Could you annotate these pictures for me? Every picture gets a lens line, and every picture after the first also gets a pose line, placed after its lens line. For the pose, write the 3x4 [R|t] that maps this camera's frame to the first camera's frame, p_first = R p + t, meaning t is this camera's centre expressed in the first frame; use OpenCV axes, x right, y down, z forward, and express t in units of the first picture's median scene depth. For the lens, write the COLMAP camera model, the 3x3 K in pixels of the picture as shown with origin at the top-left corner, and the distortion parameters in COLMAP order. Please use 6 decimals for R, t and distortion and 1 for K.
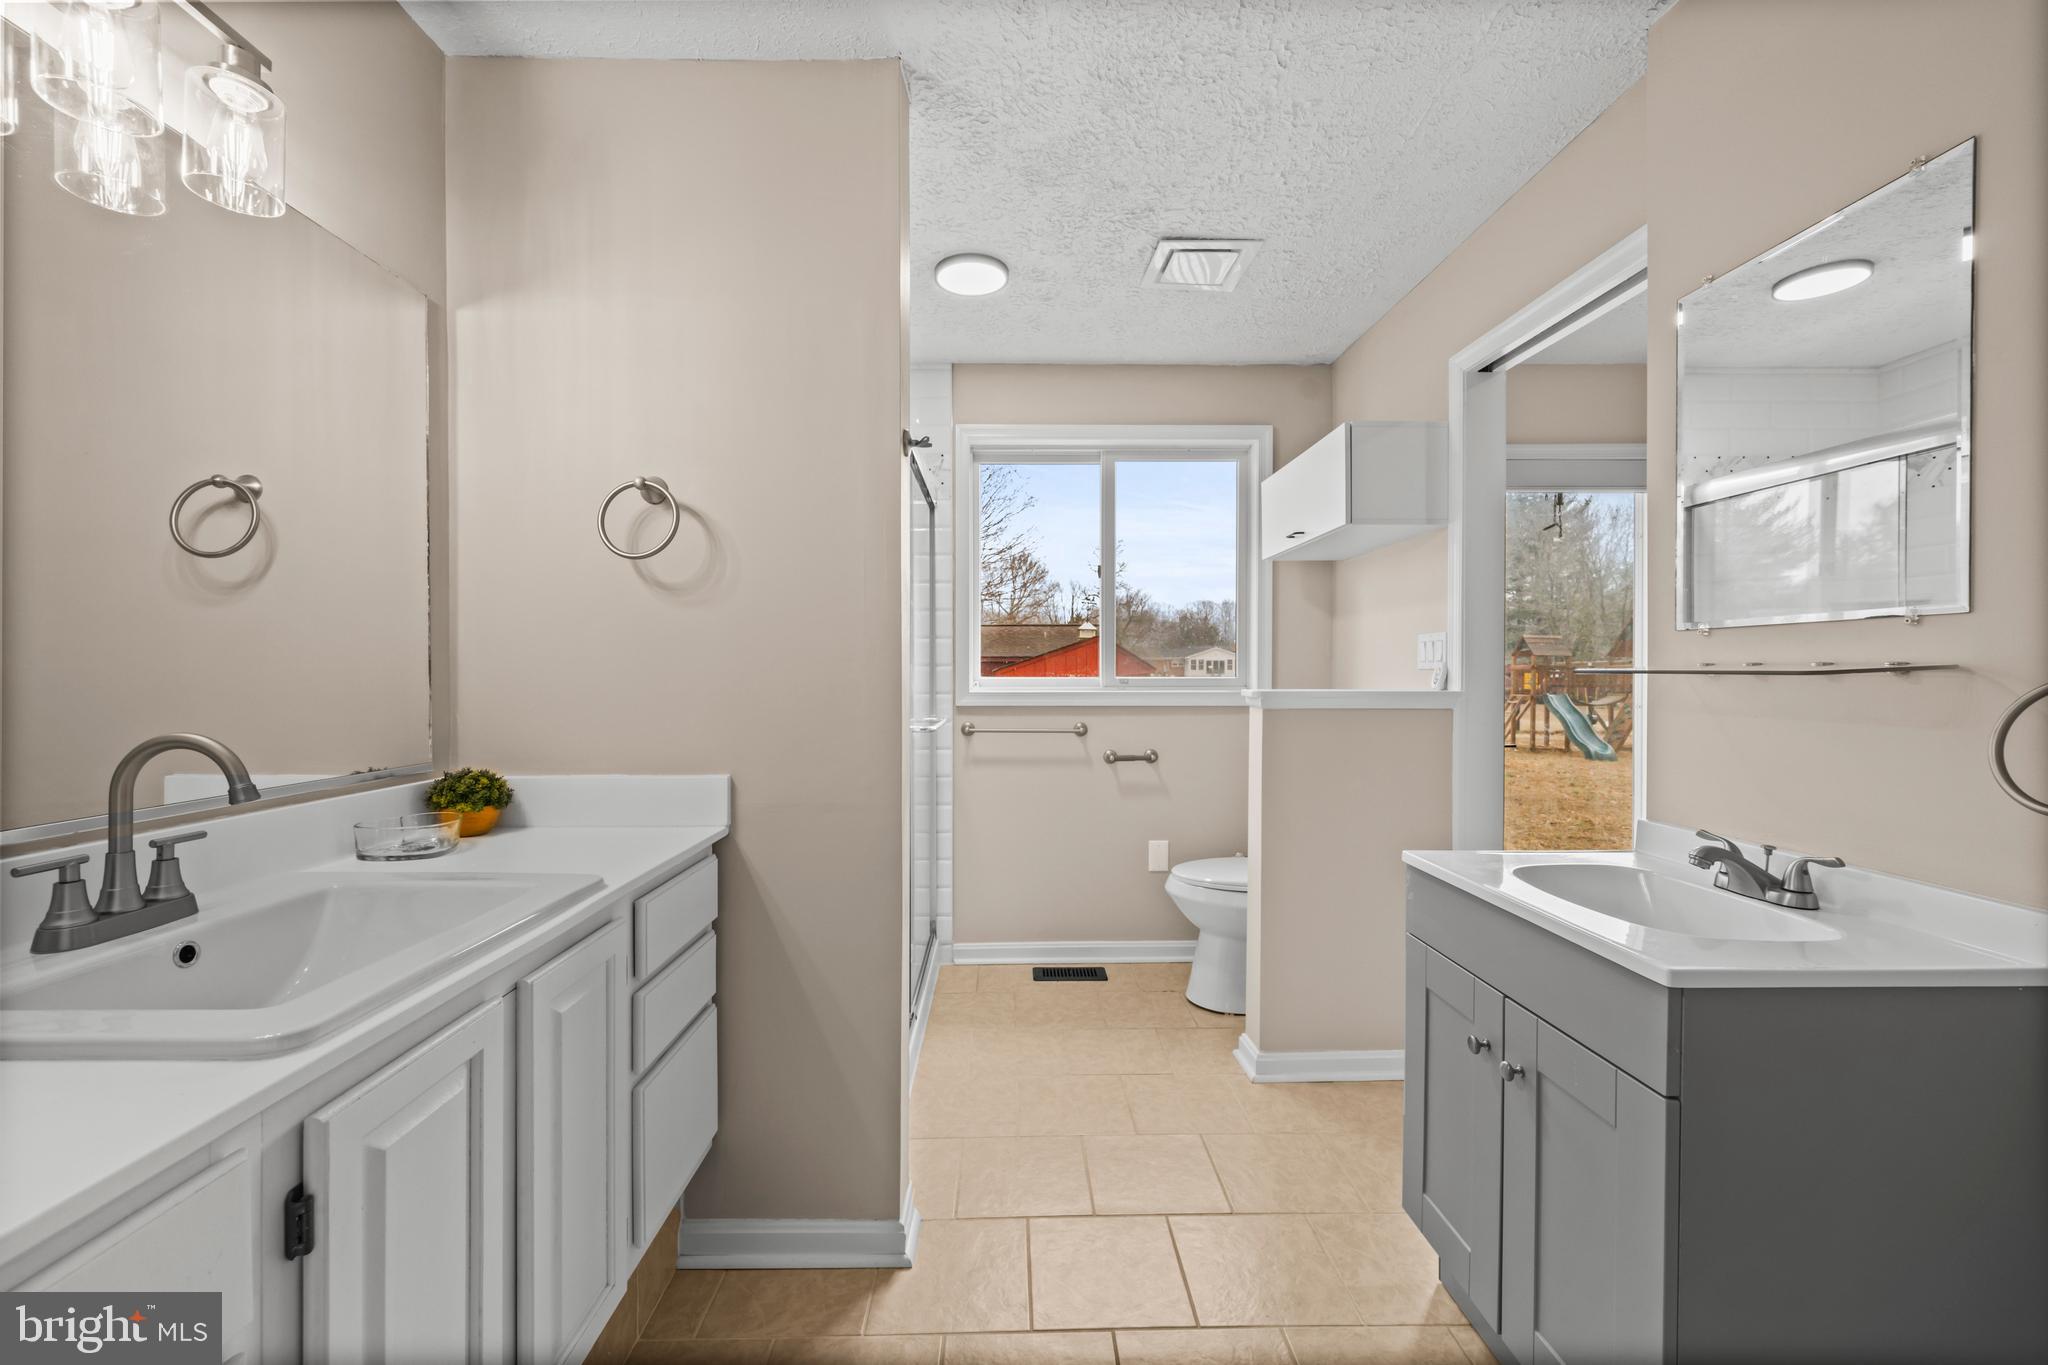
lens RADIAL K [[814.9, 0, 1024.0], [0, 814.9, 682.5], [0, 0, 1]] dist [-0.000347, -0.000053]
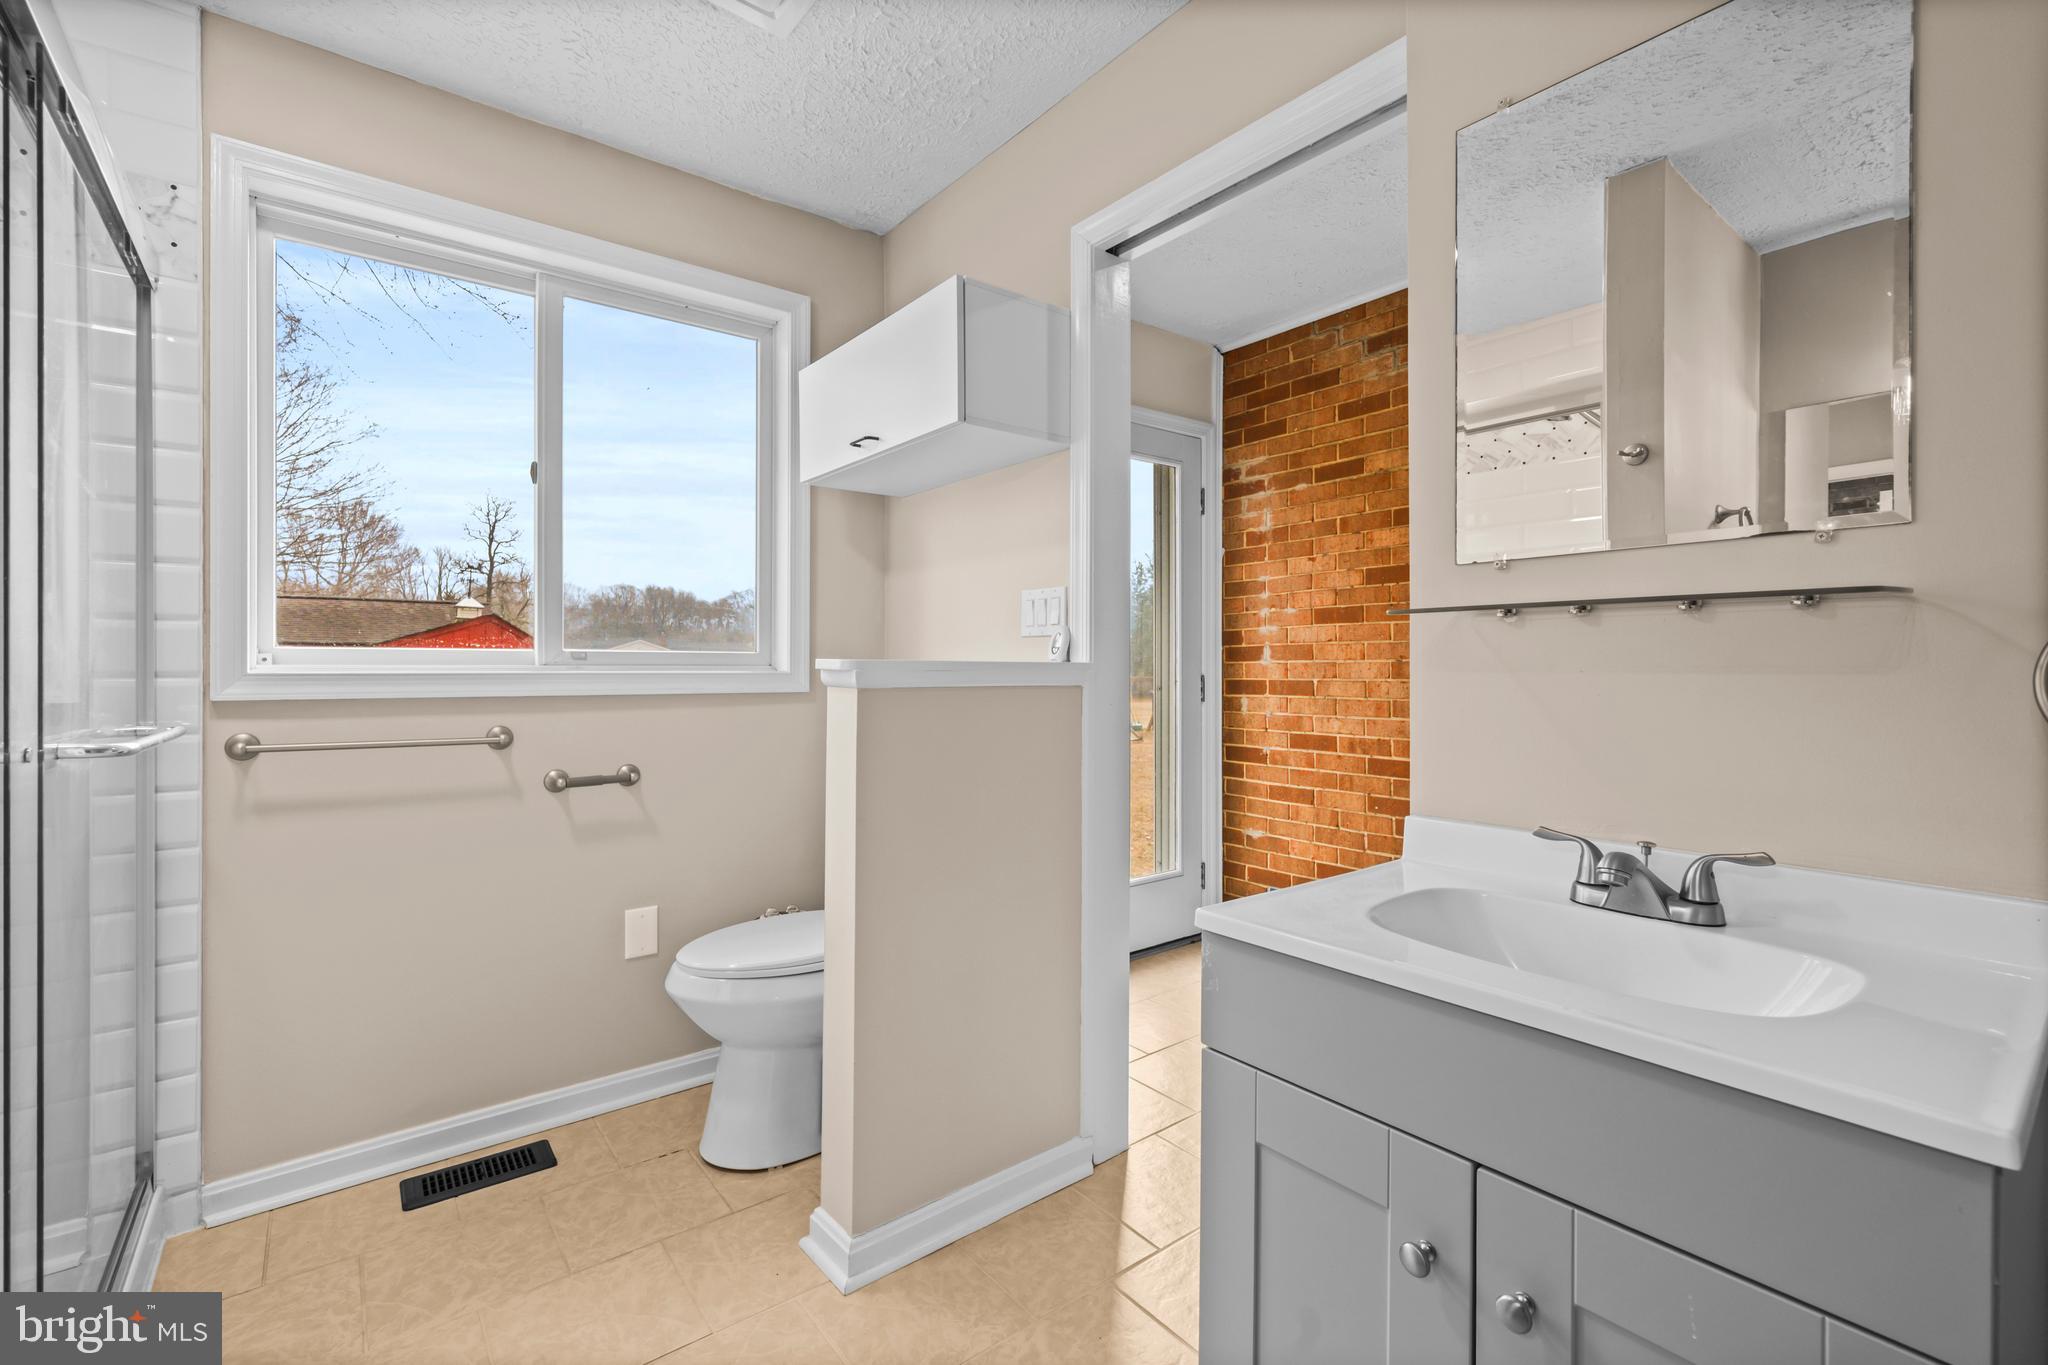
lens RADIAL K [[885.5, 0, 1016.4], [0, 885.5, 669.9], [0, 0, 1]] dist [-0.001706, 0.000537]
pose [[0.802872, 0.000225, 0.596152, -0.010708], [0.007360, 0.999920, -0.010291, 0.018950], [-0.596106, 0.012650, 0.802806, 0.276894]]
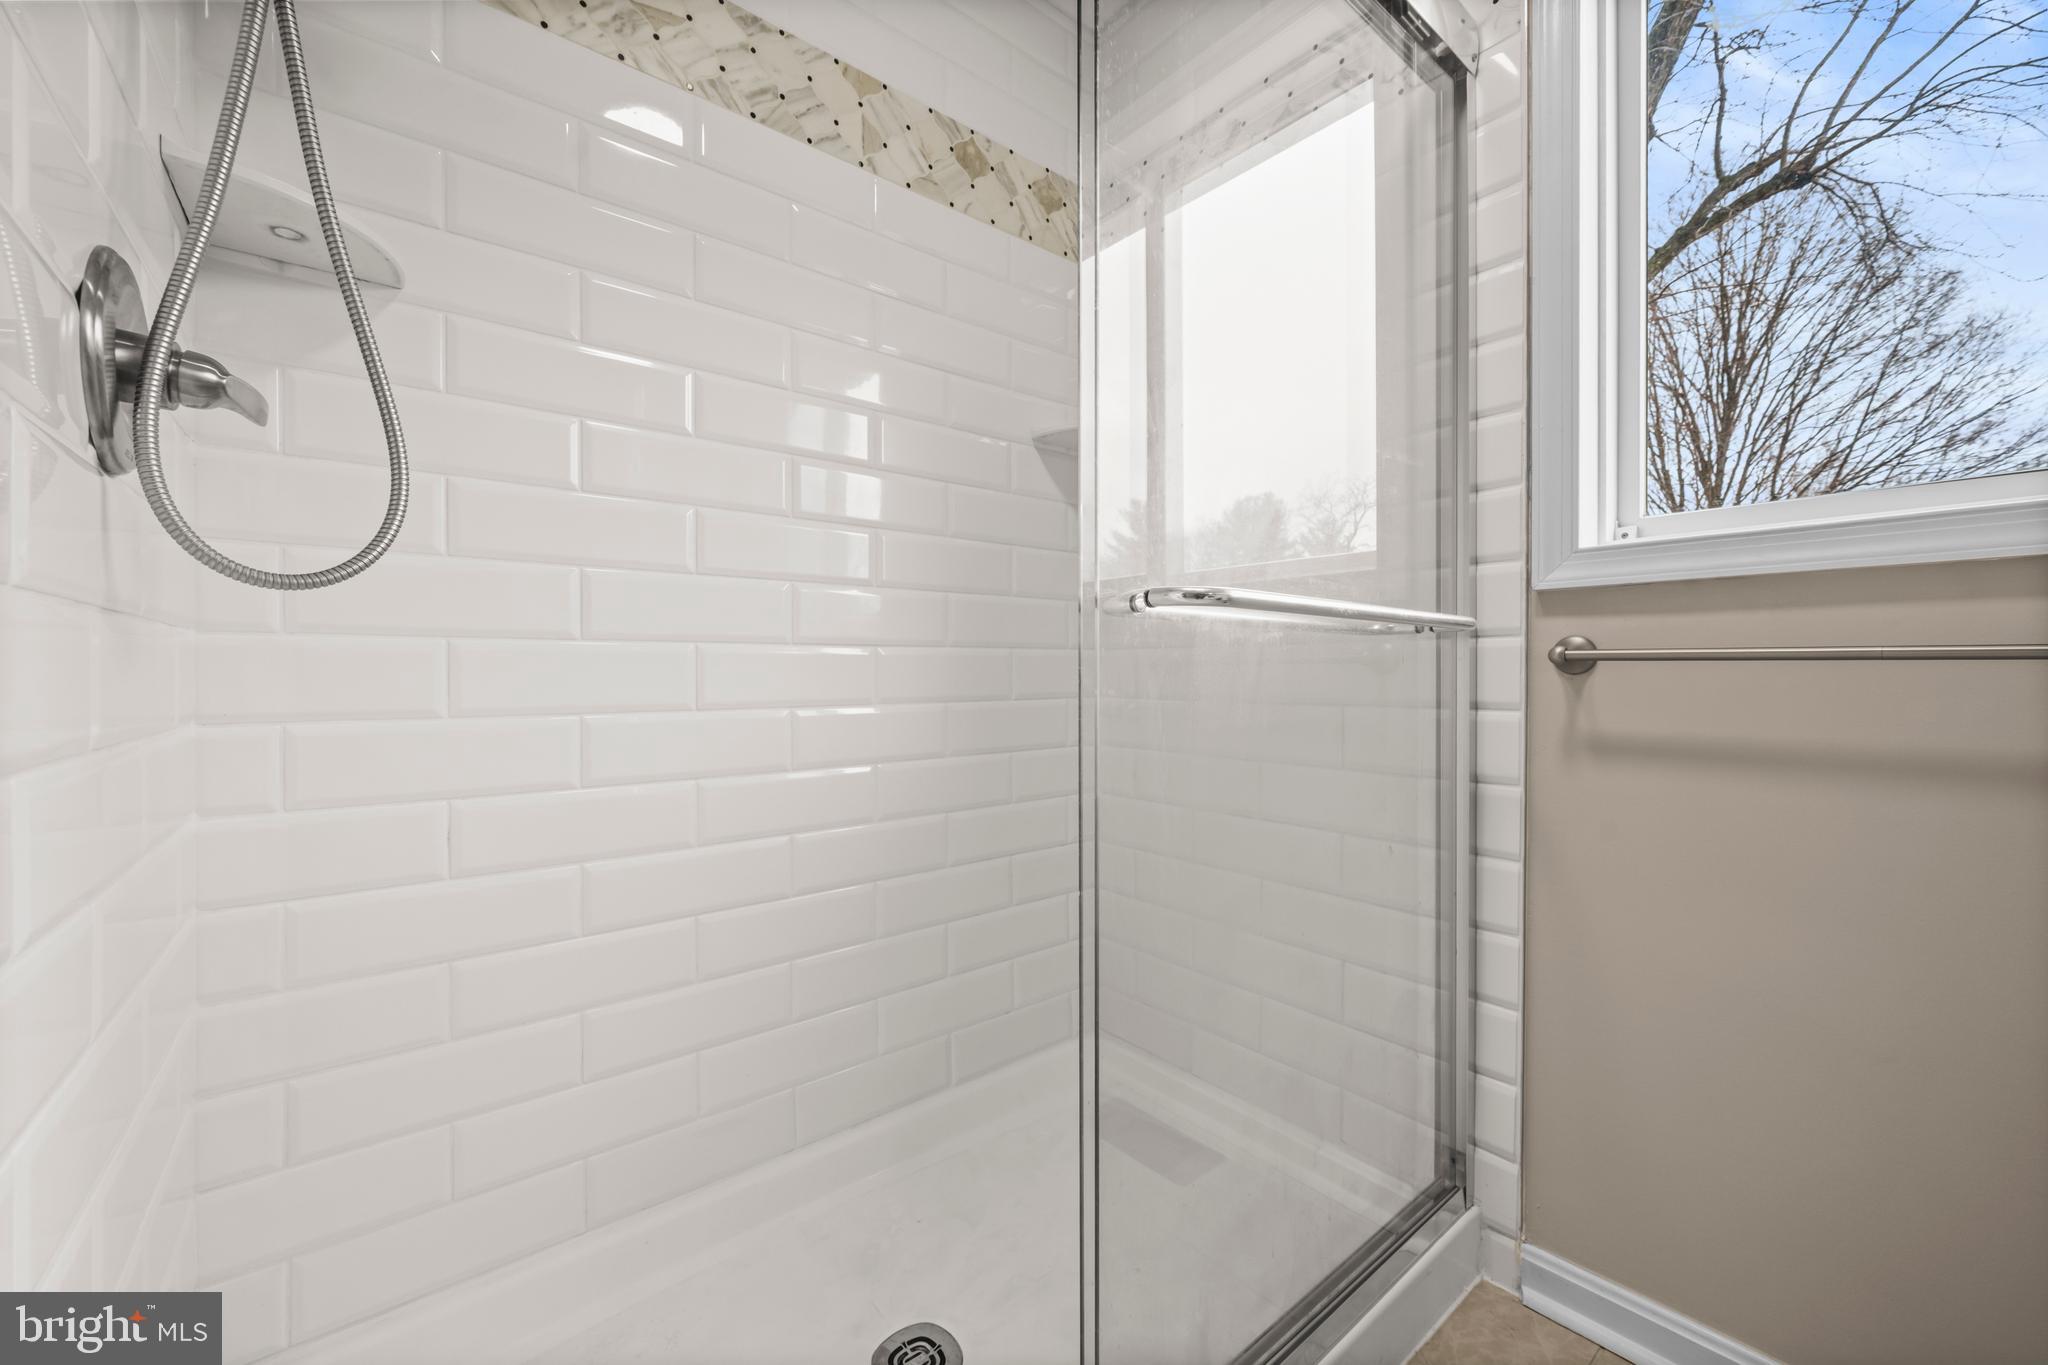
lens RADIAL K [[814.9, 0, 1024.0], [0, 814.9, 682.5], [0, 0, 1]] dist [-0.000347, -0.000053]
pose [[0.617990, 0.001960, -0.786184, 0.062350], [-0.004193, 0.999991, -0.000803, 0.071119], [0.786175, 0.003793, 0.617992, 0.600202]]
